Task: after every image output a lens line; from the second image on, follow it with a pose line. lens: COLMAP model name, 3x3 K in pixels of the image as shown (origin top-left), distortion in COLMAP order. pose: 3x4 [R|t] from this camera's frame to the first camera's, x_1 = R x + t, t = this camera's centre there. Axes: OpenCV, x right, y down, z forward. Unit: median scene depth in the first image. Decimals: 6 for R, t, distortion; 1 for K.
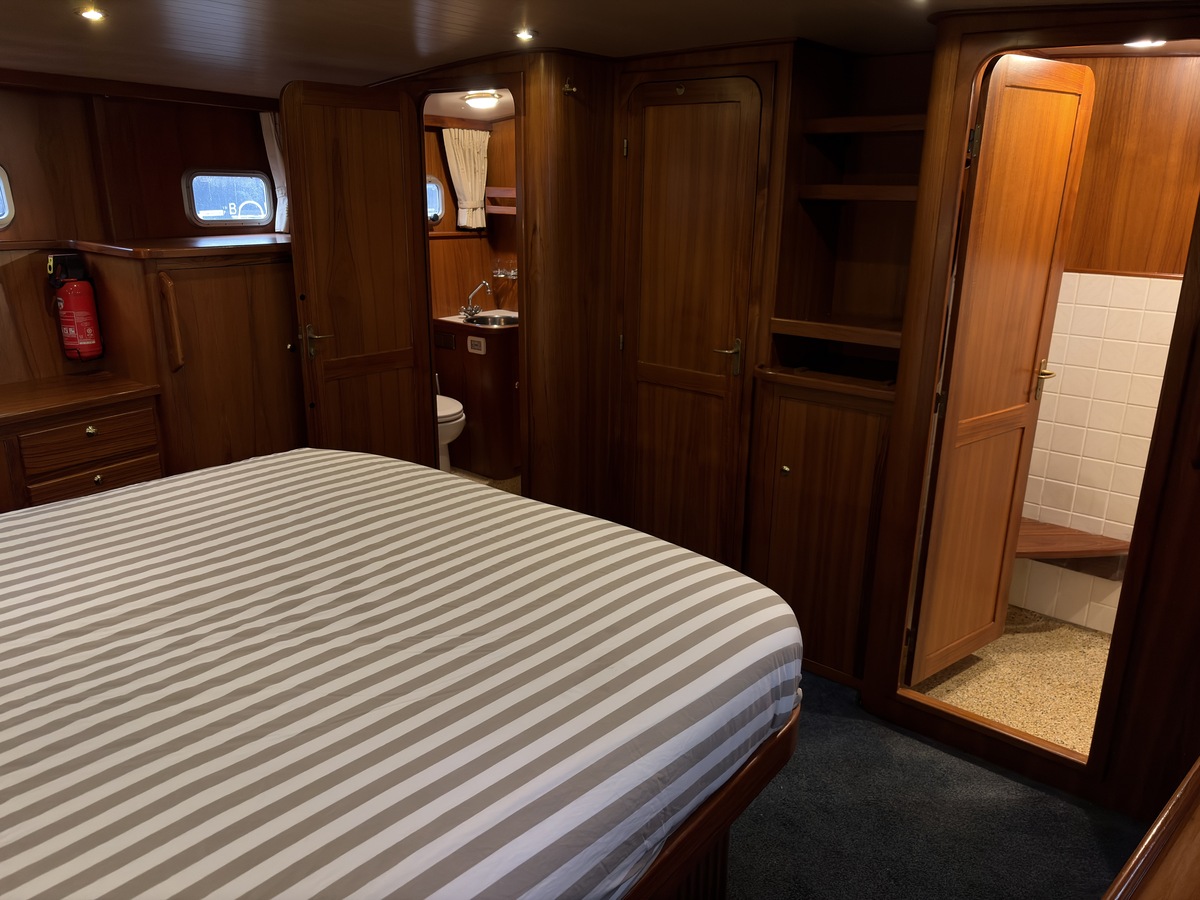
lens RADIAL K [[911.2, 0, 599.9], [0, 911.2, 446.6], [0, 0, 1]] dist [0.044577, -0.017205]
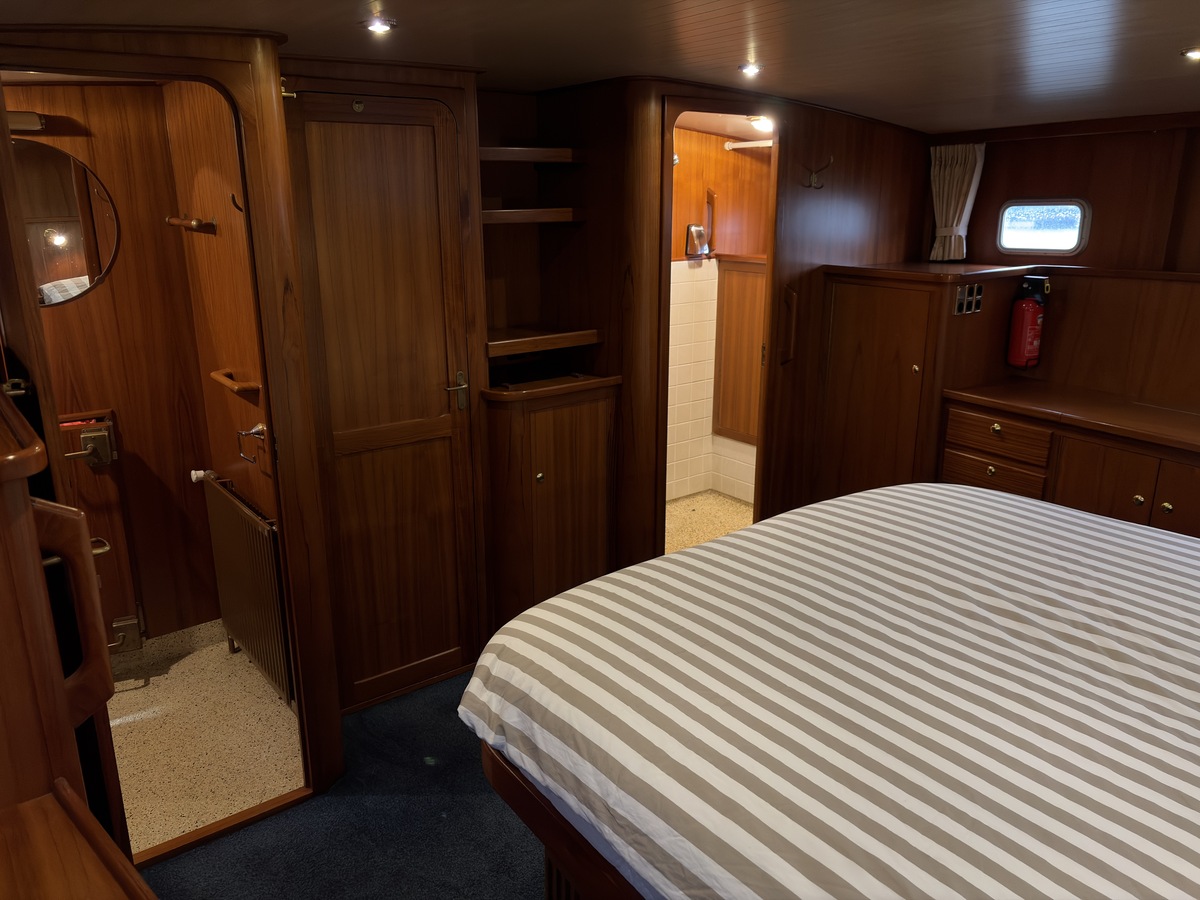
lens RADIAL K [[911.2, 0, 599.5], [0, 911.2, 456.2], [0, 0, 1]] dist [0.044577, -0.017205]
pose [[0.209419, -0.285299, 0.935280, -0.761054], [0.287079, 0.932277, 0.220103, -0.209363], [-0.934735, 0.222406, 0.277140, 0.628183]]
